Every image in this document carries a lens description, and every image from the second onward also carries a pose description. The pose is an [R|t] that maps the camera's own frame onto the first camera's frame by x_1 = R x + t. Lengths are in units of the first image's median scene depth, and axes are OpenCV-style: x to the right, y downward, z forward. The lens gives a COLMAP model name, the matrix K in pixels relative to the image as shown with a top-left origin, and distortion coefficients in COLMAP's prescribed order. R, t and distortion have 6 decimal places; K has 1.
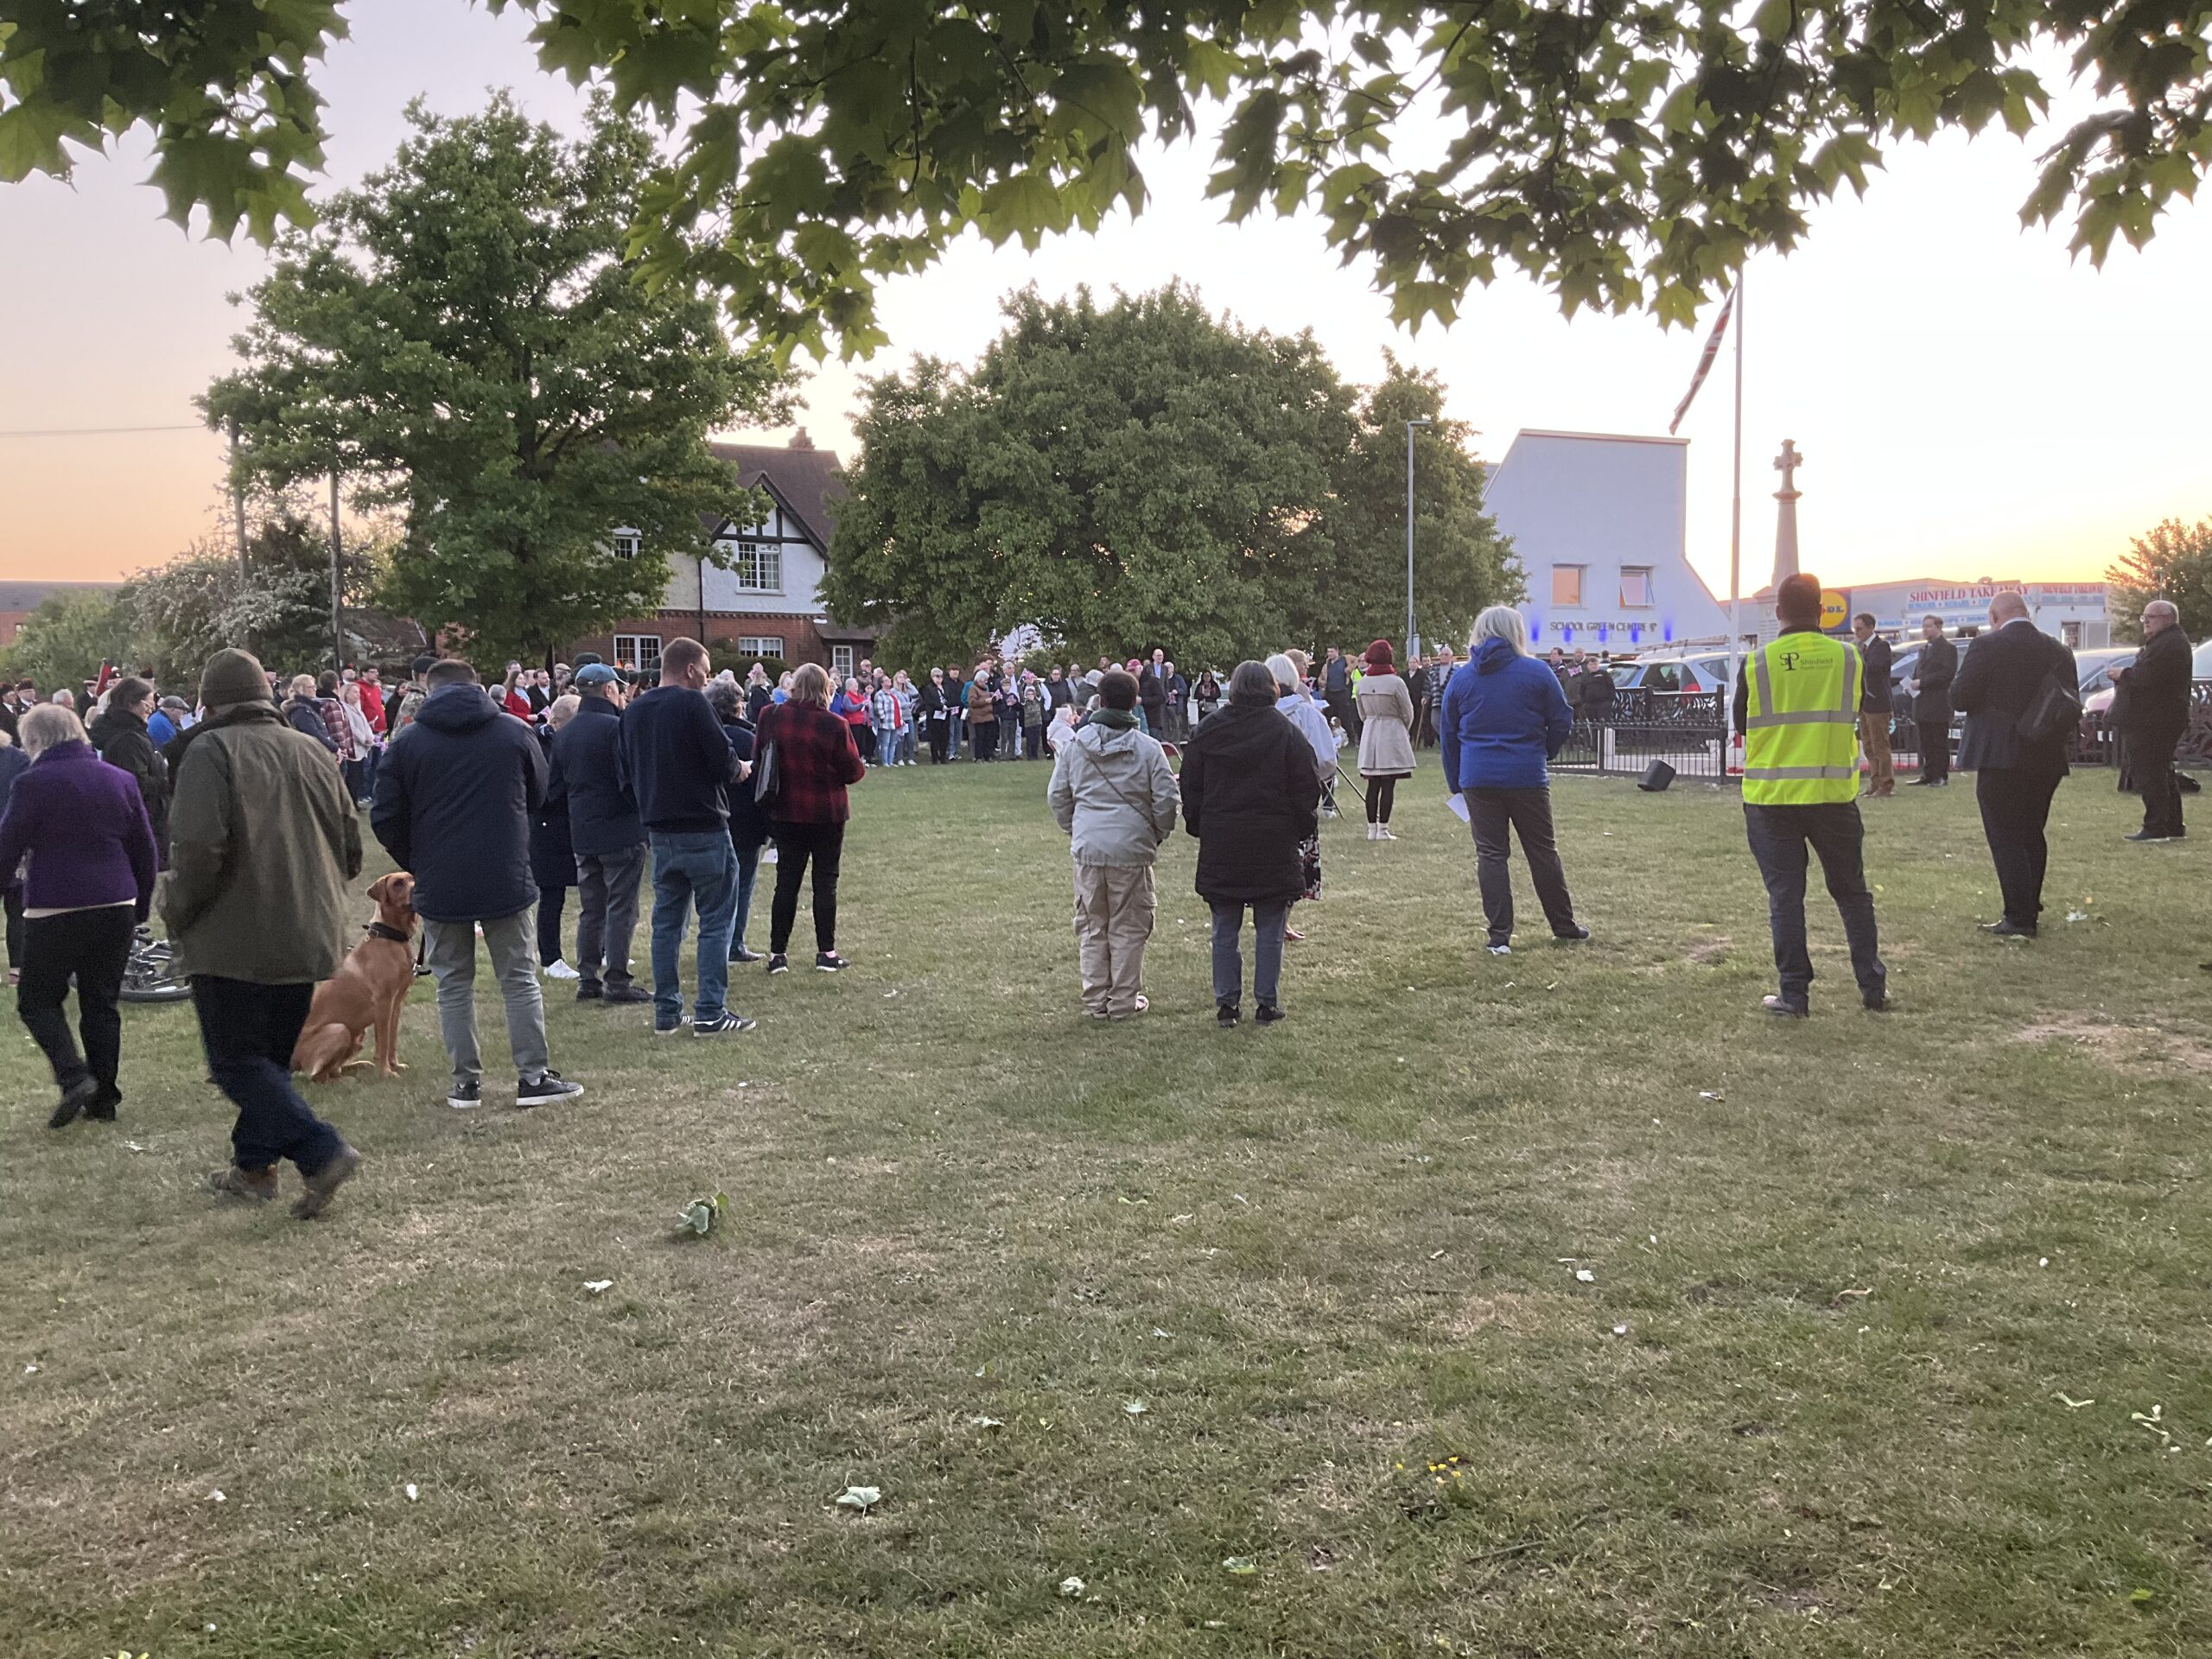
lens RADIAL K [[1816.8, 0, 1103.6], [0, 1816.8, 831.8], [0, 0, 1]] dist [0.093346, -0.181788]
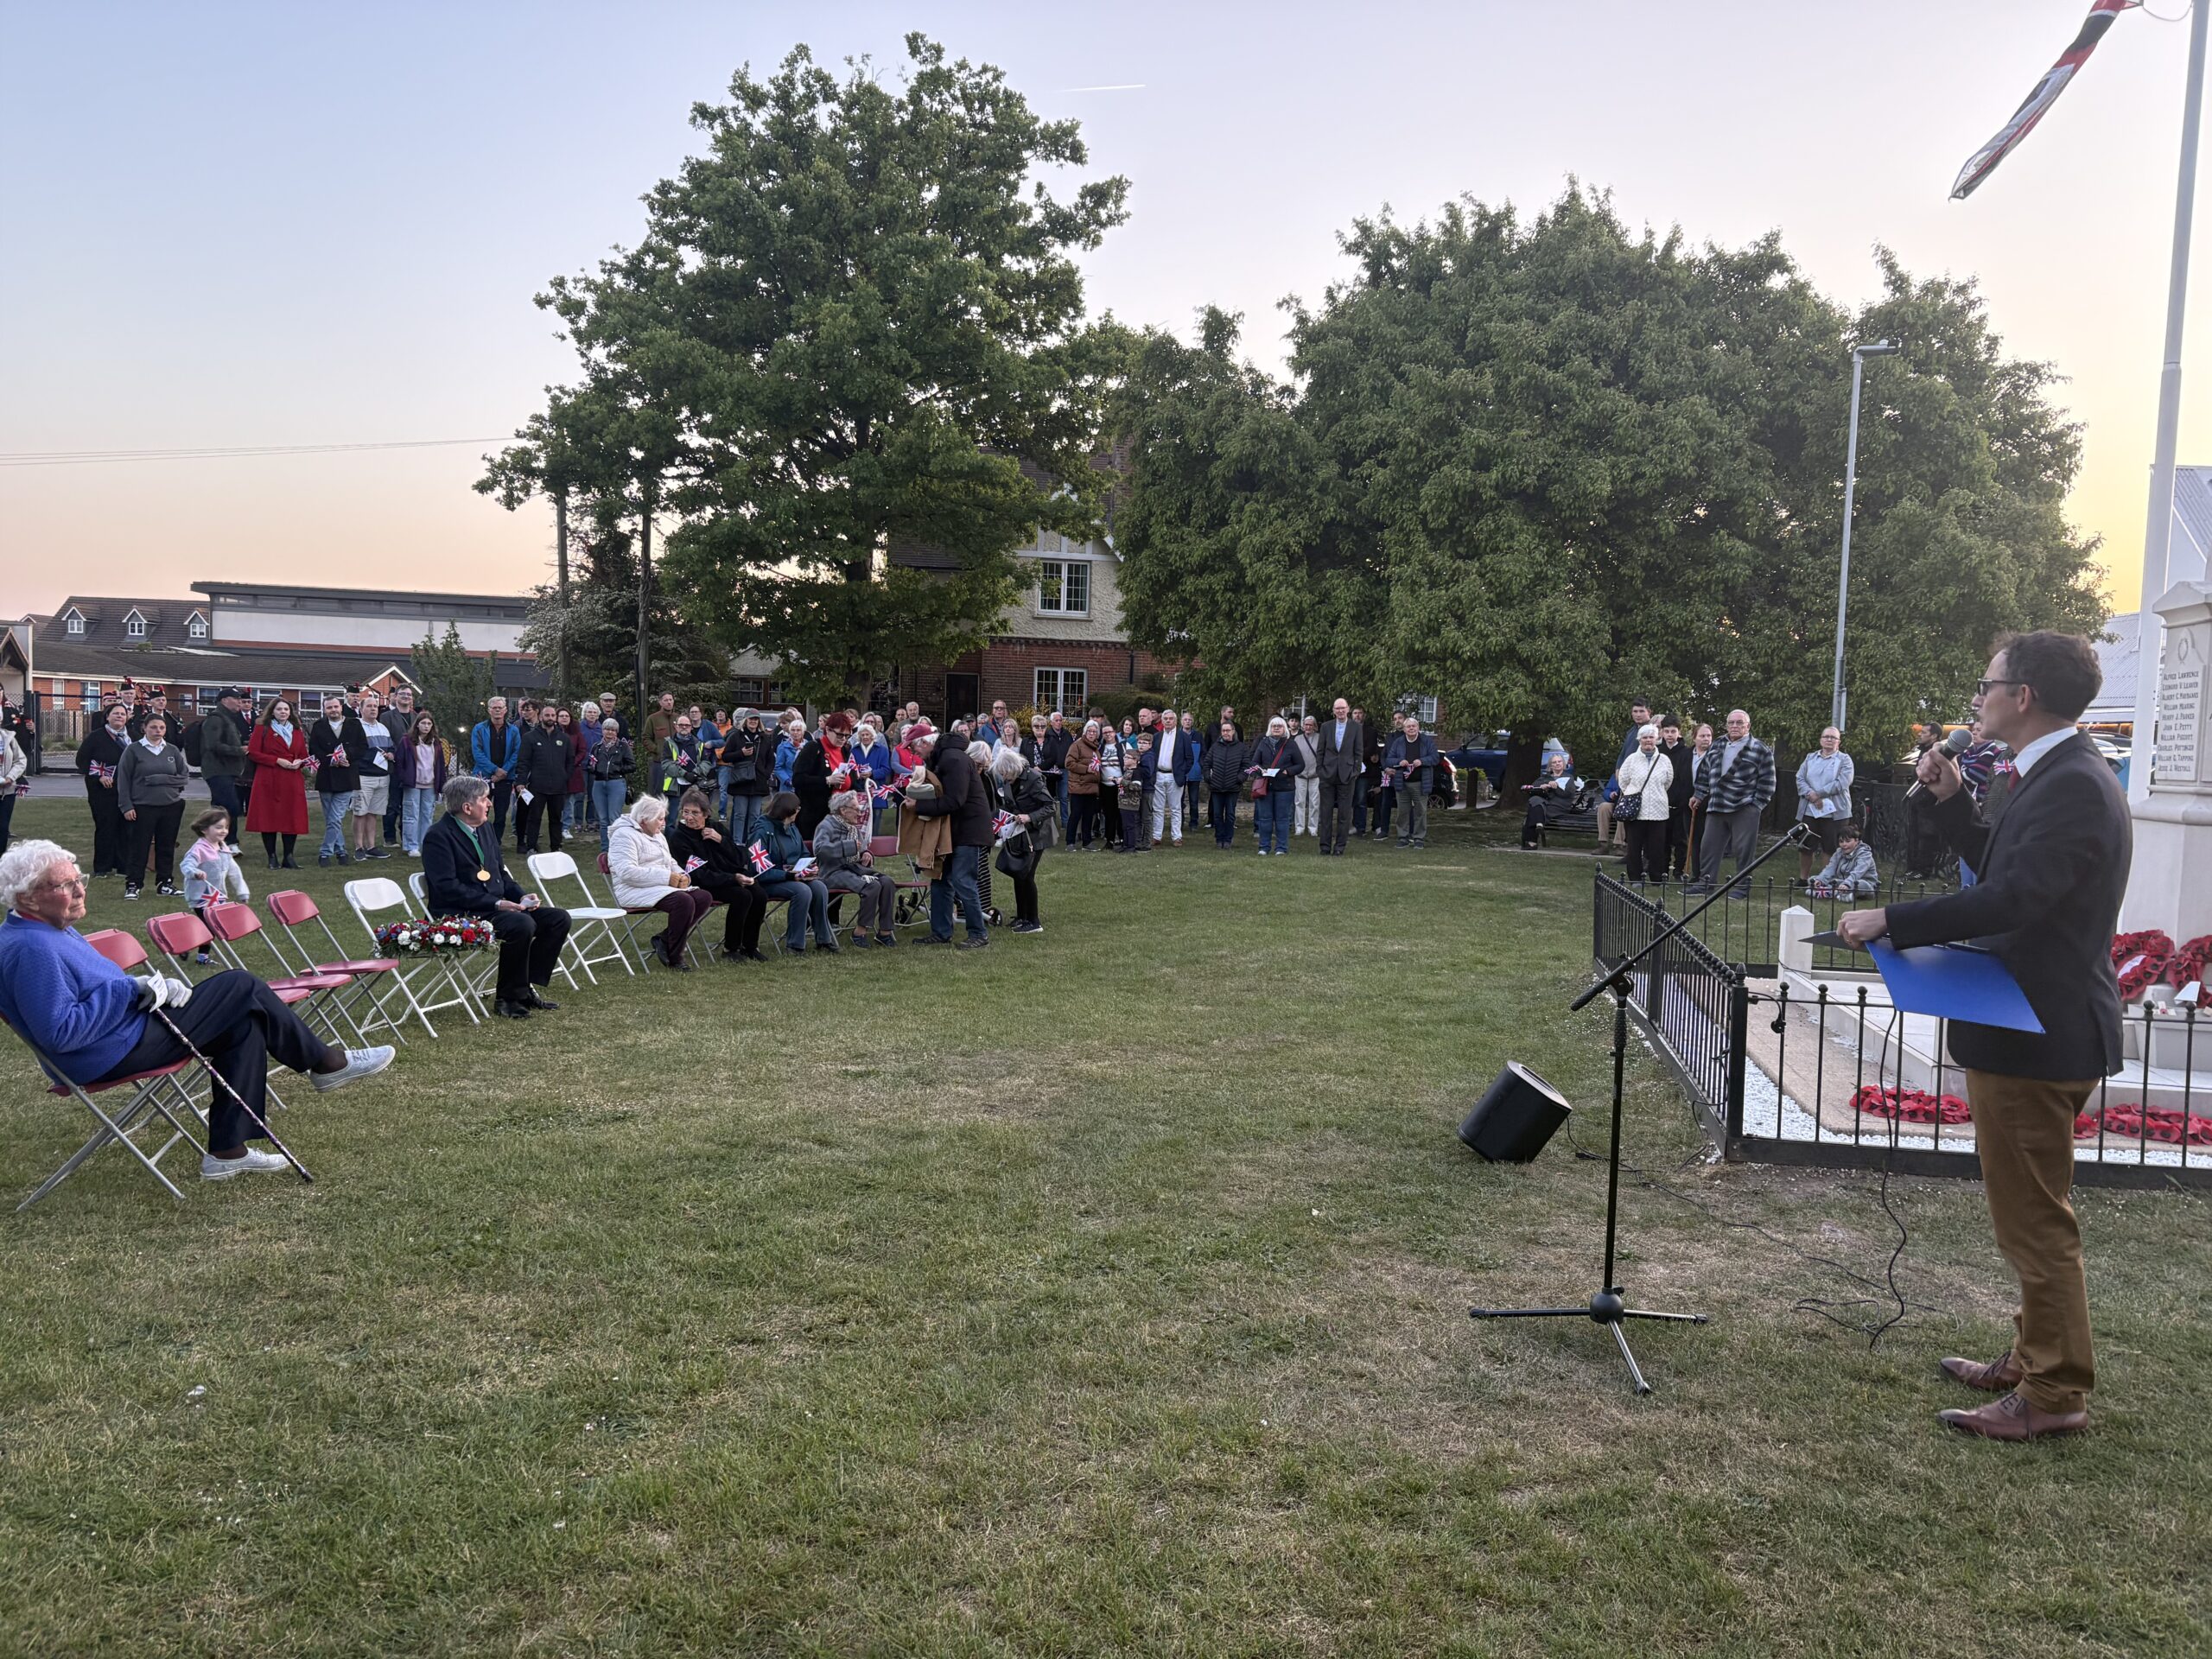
lens RADIAL K [[1660.9, 0, 1117.1], [0, 1660.9, 840.1], [0, 0, 1]] dist [0.038214, -0.041168]
pose [[0.897690, 0.070026, -0.435027, 0.199760], [-0.074152, 0.997219, 0.007506, -0.043056], [0.434343, 0.025520, 0.900386, 0.382365]]
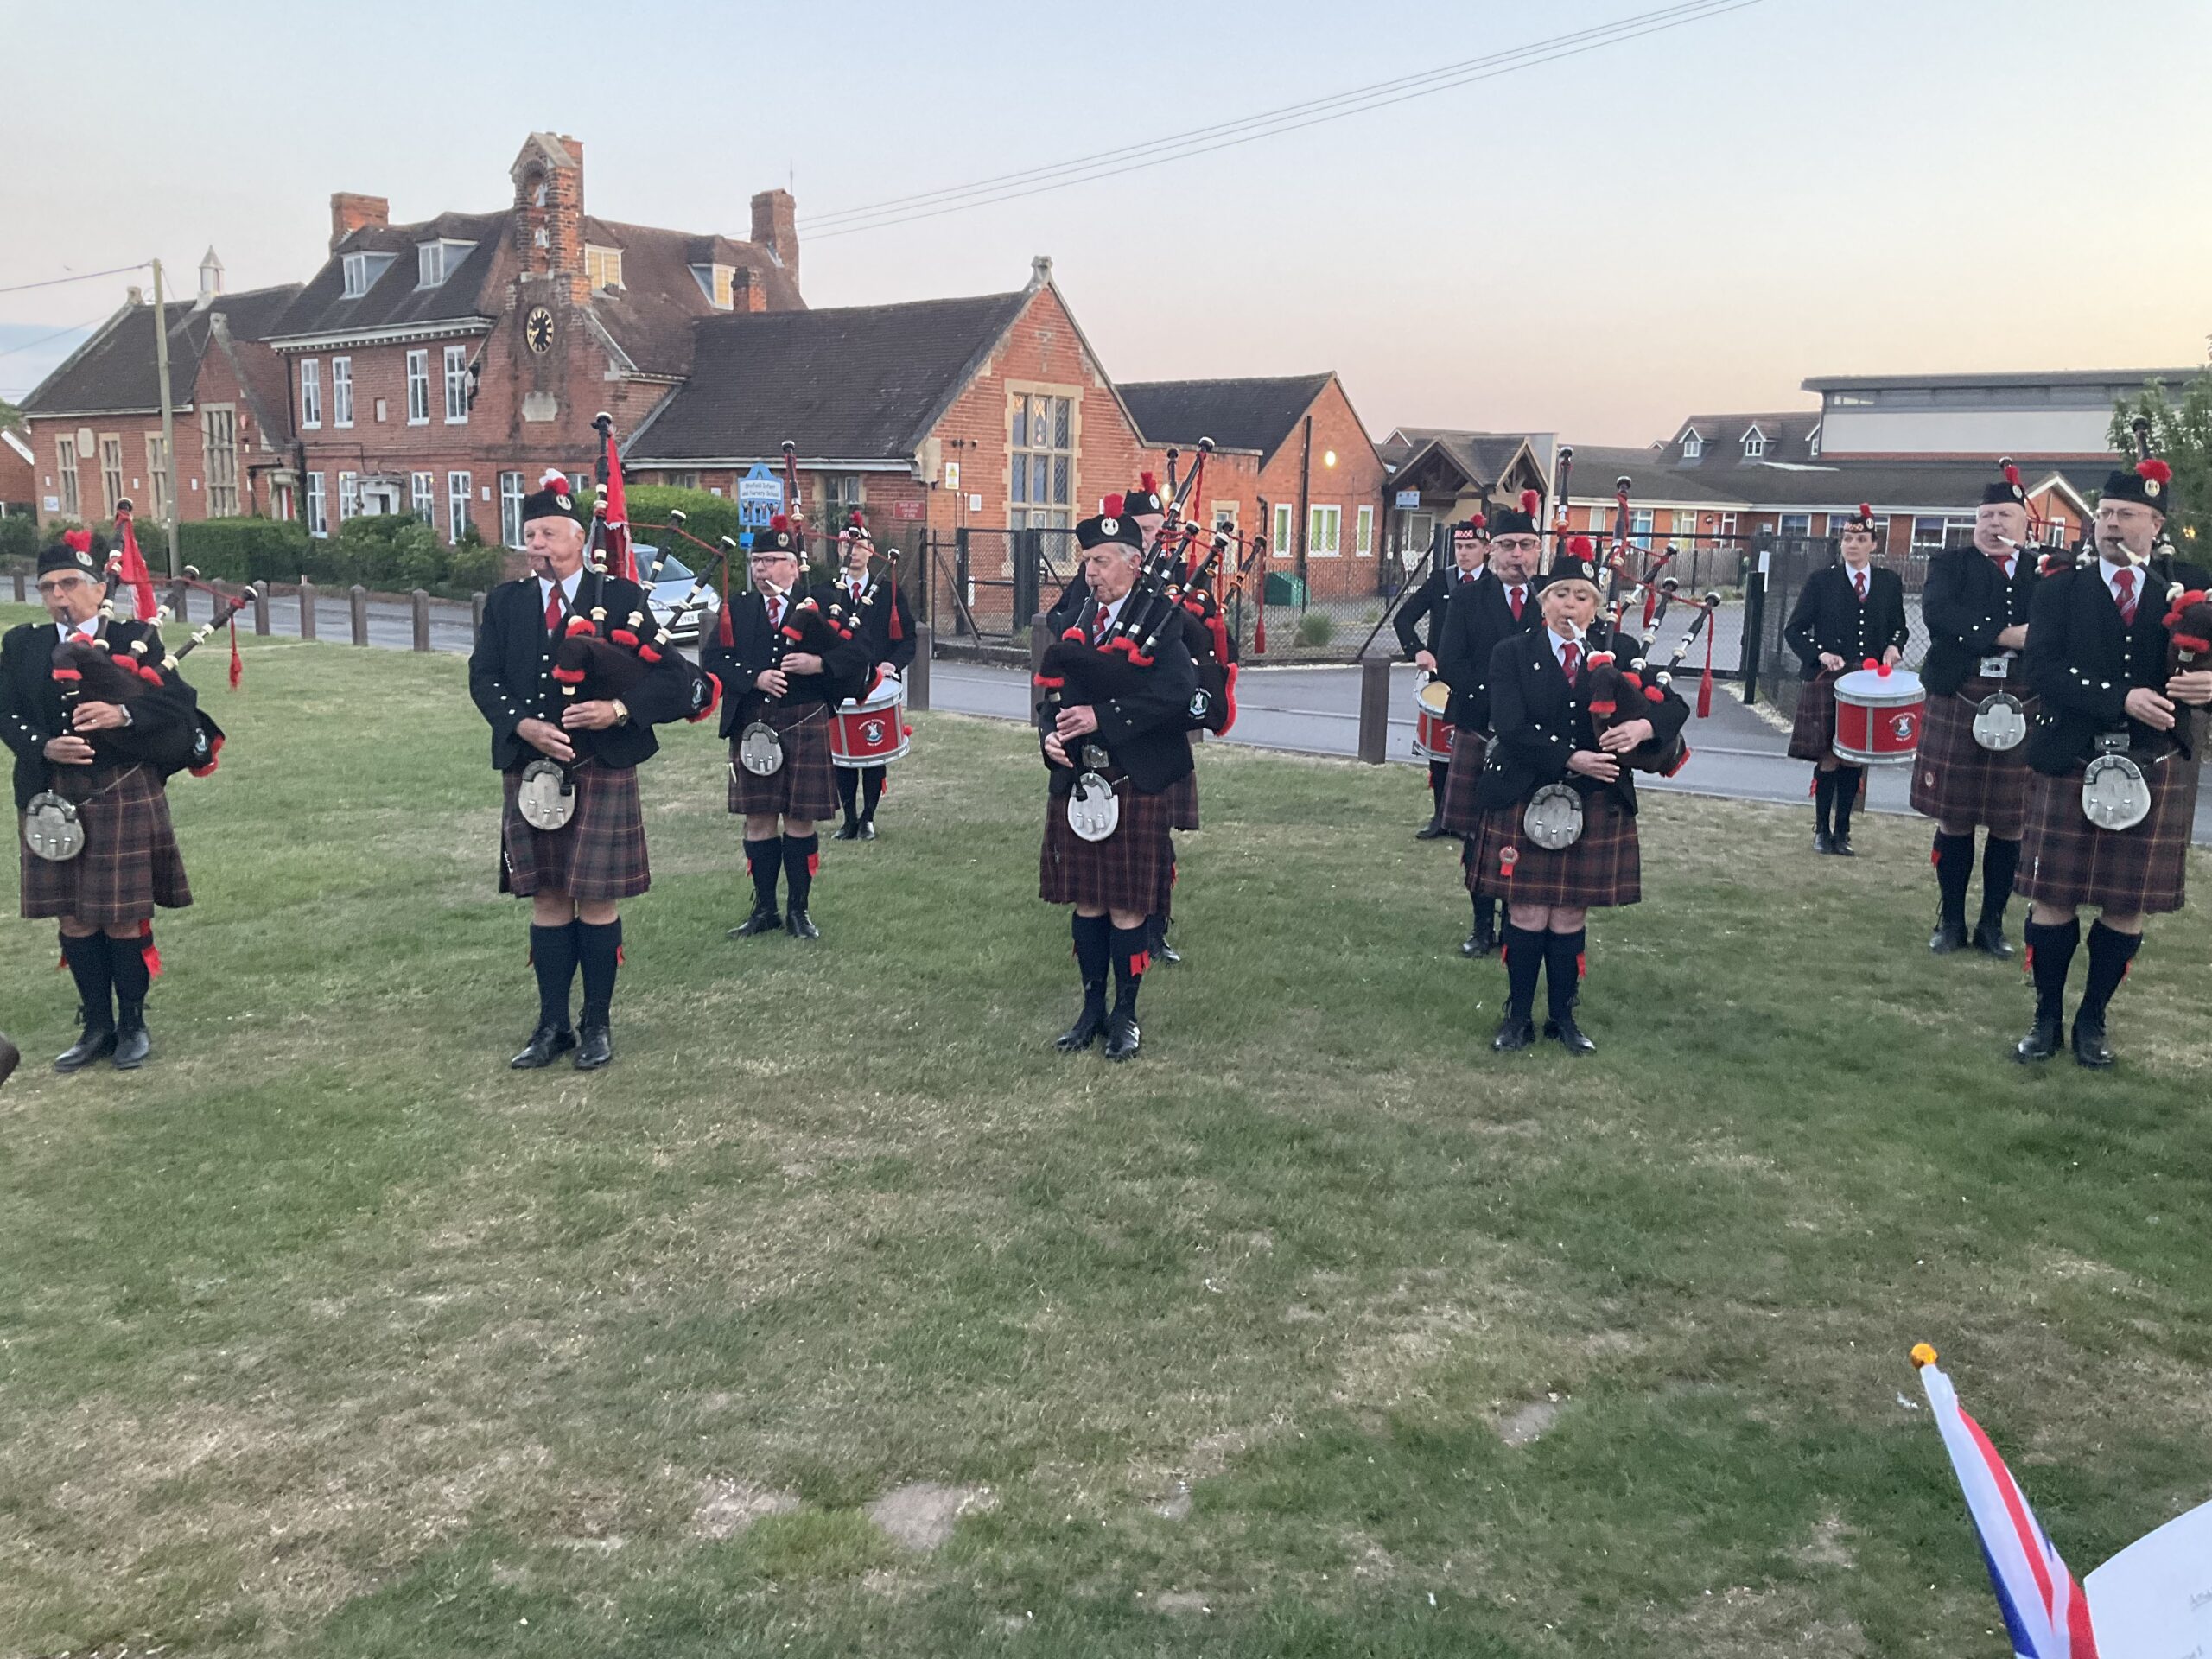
lens RADIAL K [[1816.8, 0, 1102.2], [0, 1816.8, 834.3], [0, 0, 1]] dist [0.093346, -0.181788]
pose [[0.234207, 0.183010, -0.954806, -0.214740], [-0.092264, 0.981873, 0.165567, -0.064721], [0.967799, 0.049317, 0.246847, 0.737714]]
